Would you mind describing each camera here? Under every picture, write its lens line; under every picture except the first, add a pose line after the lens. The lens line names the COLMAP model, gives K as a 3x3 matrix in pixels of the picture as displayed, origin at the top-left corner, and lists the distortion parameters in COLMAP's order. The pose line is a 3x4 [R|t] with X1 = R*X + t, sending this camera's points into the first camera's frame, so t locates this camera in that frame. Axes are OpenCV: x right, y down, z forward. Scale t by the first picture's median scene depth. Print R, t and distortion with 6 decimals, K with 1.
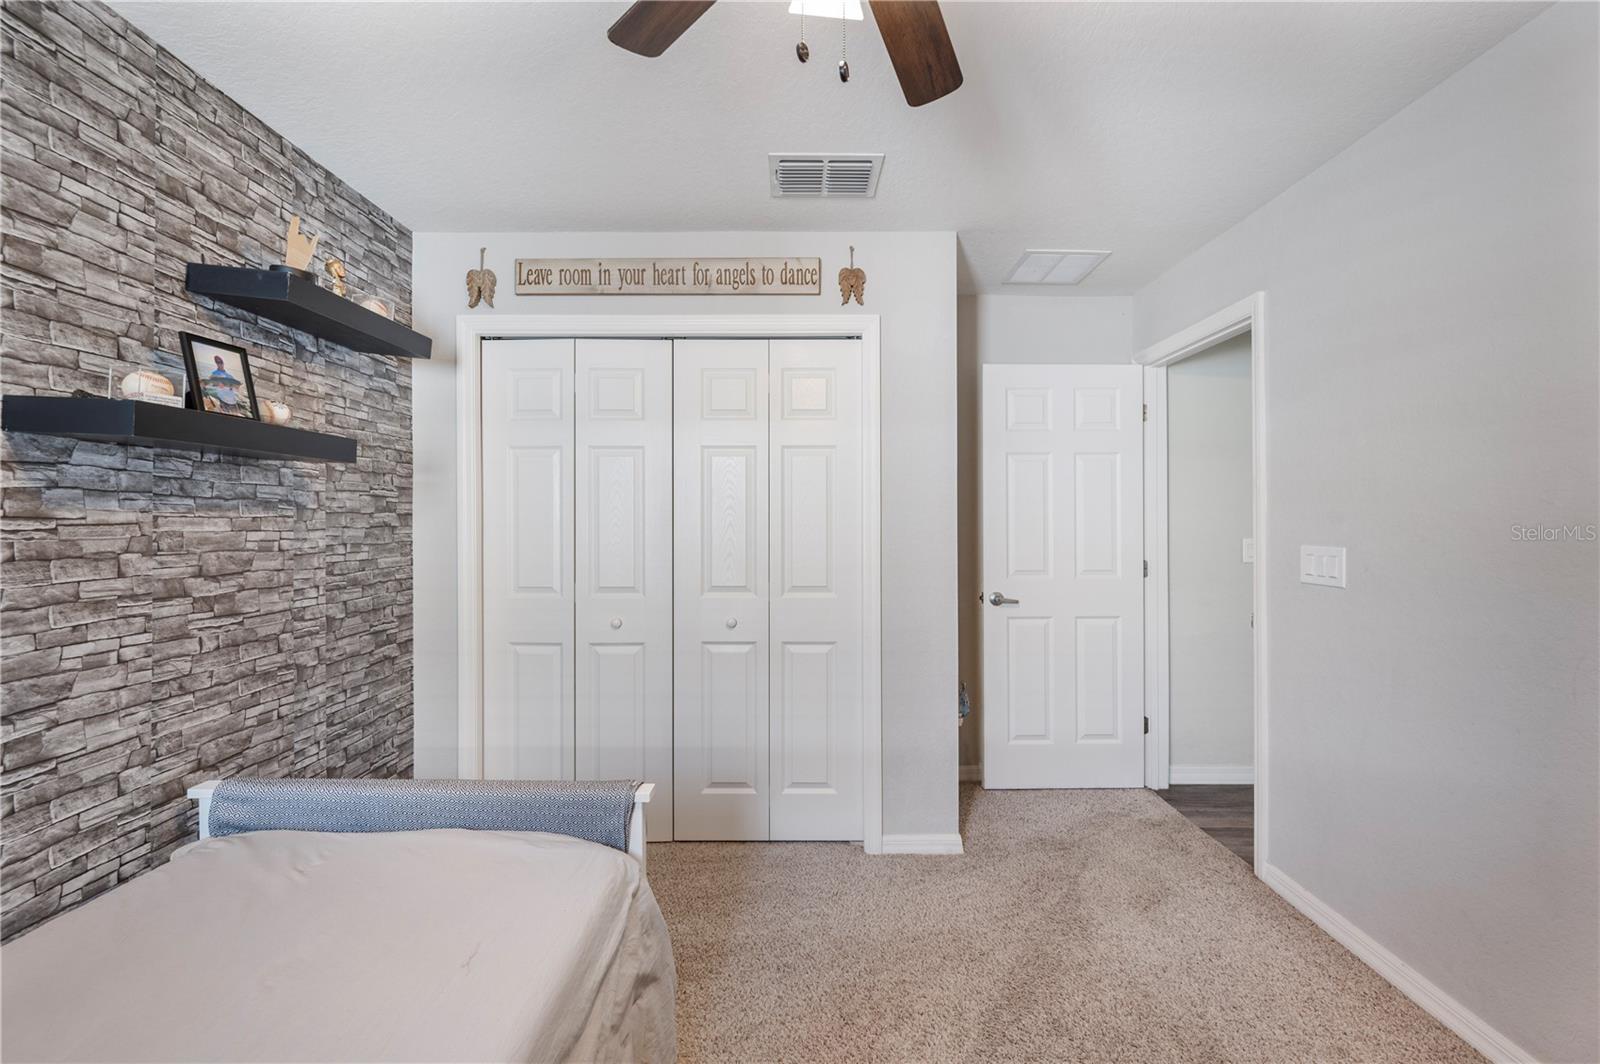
lens RADIAL K [[645.2, 0, 800.3], [0, 645.2, 522.0], [0, 0, 1]] dist [0.000736, 0.000046]
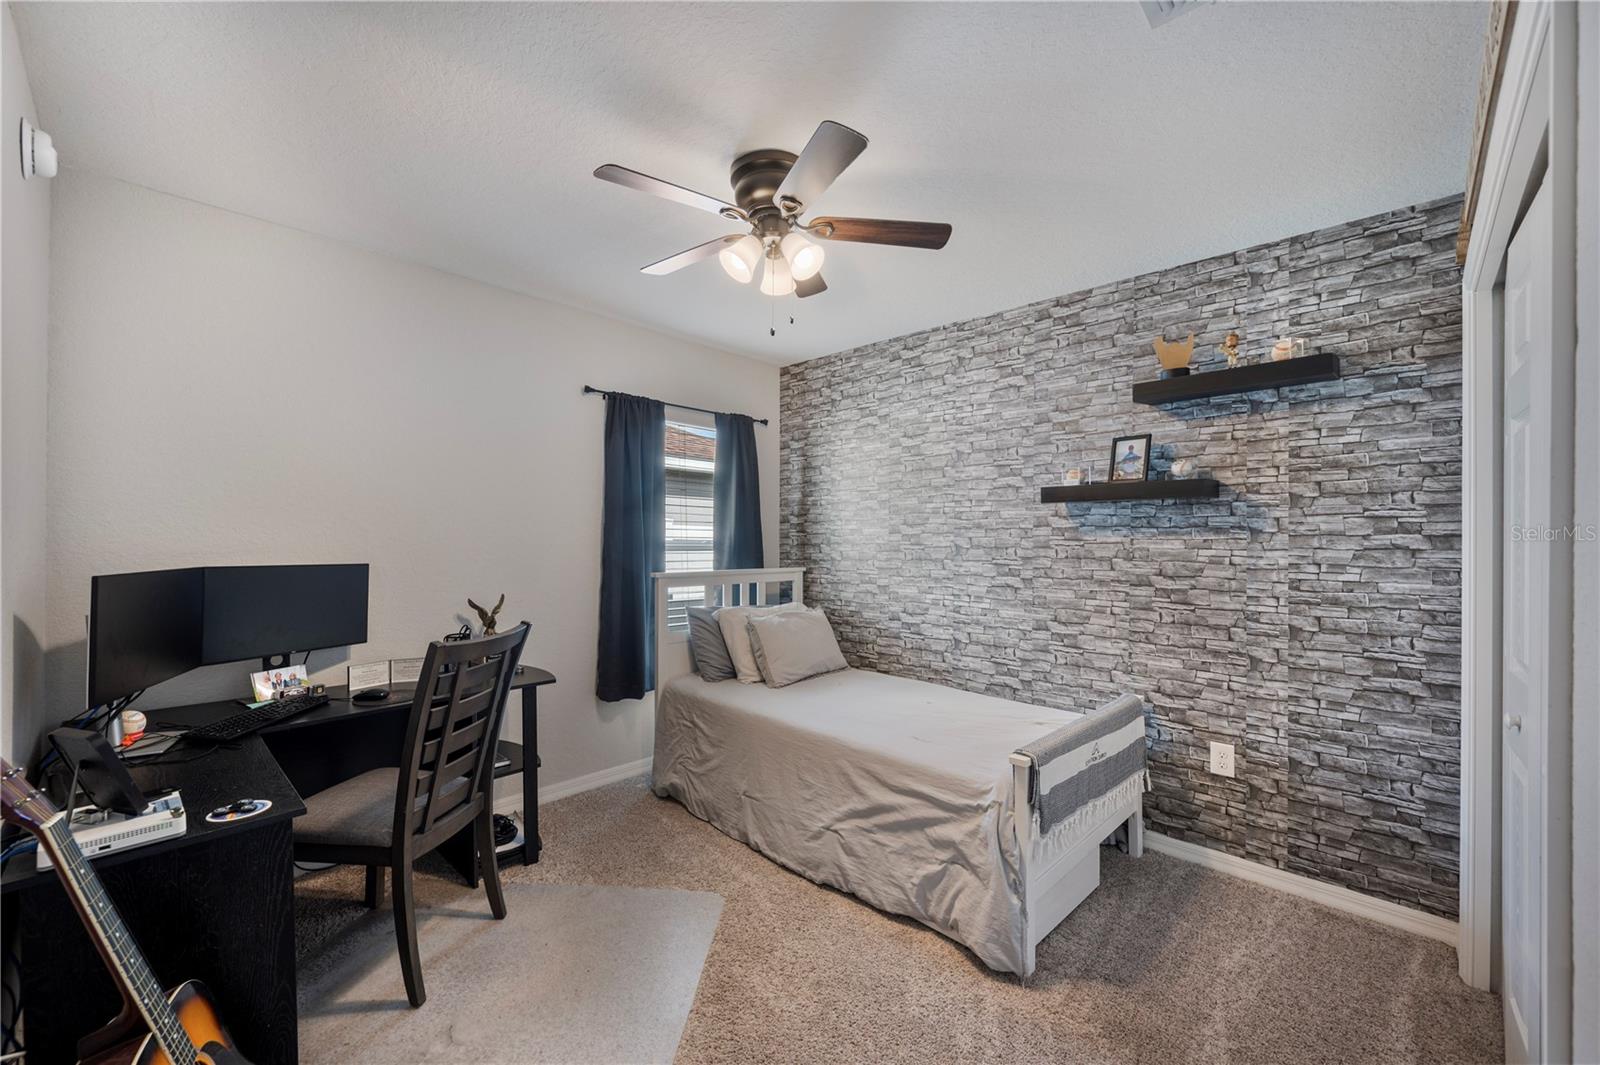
lens RADIAL K [[645.2, 0, 800.3], [0, 645.2, 522.5], [0, 0, 1]] dist [0.000736, 0.000046]
pose [[-0.694215, -0.008758, -0.719715, 0.862221], [0.002632, 0.999888, -0.014706, -0.027932], [0.719763, -0.012104, -0.694114, 1.433711]]
